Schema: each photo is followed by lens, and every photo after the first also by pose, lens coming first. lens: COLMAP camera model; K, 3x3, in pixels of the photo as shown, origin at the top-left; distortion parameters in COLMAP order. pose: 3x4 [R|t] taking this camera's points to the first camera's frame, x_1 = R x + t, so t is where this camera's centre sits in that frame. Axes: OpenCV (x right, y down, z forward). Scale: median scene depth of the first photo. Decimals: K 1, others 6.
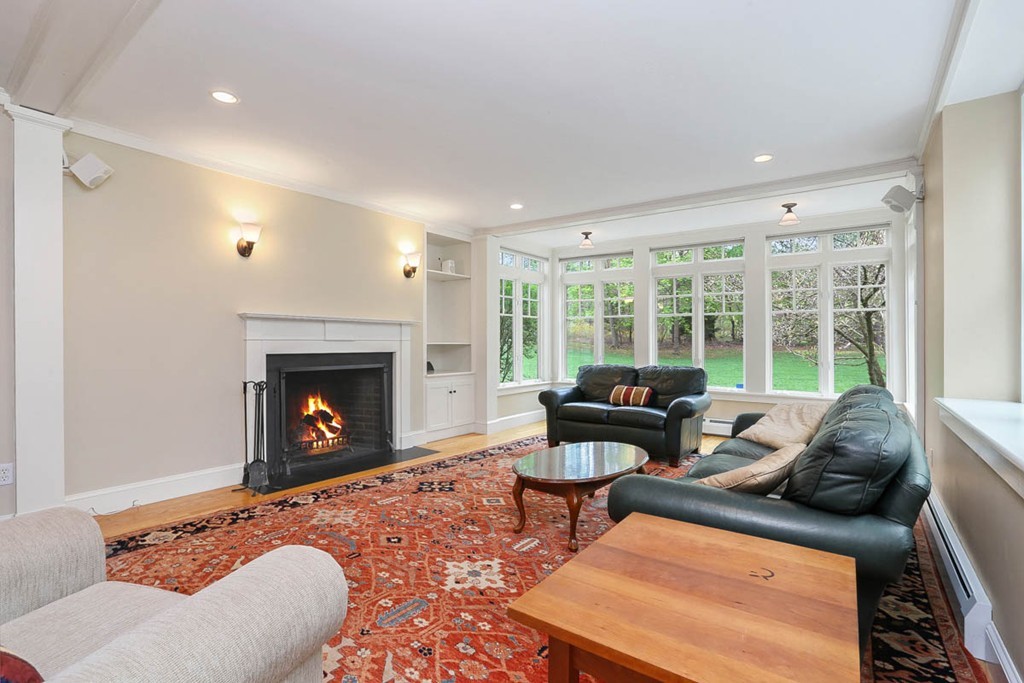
lens RADIAL K [[483.1, 0, 515.0], [0, 483.1, 340.7], [0, 0, 1]] dist [-0.034633, 0.007500]
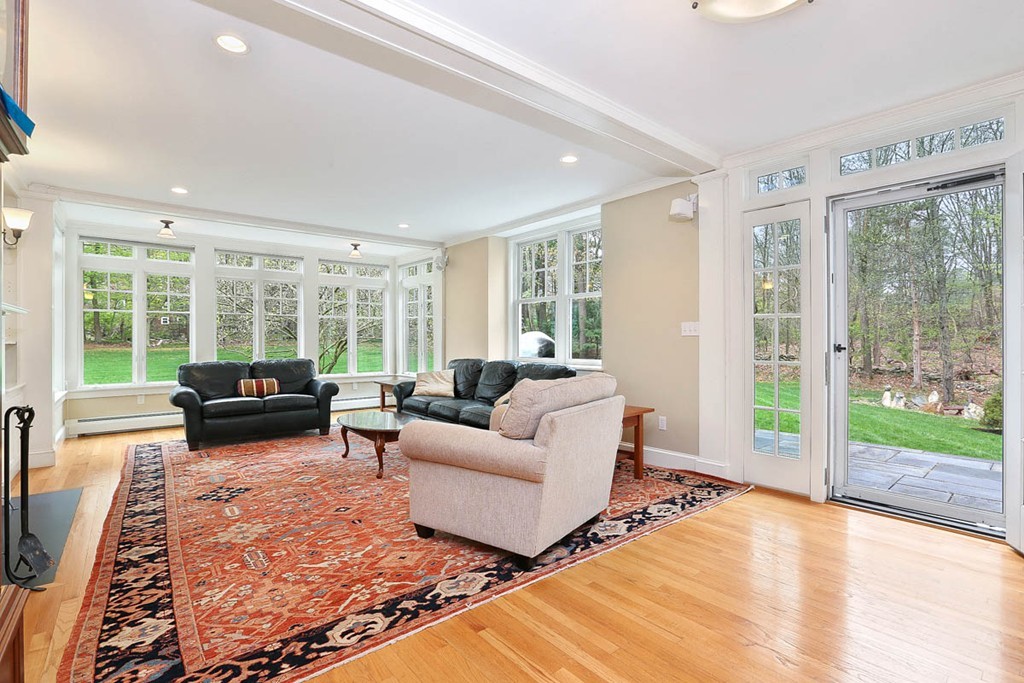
lens RADIAL K [[470.9, 0, 504.0], [0, 470.9, 336.9], [0, 0, 1]] dist [-0.003372, 0.001170]
pose [[0.253996, -0.003944, 0.967197, -1.056939], [0.000360, 0.999992, 0.003983, -0.009134], [-0.967205, -0.000664, 0.253995, 0.272256]]
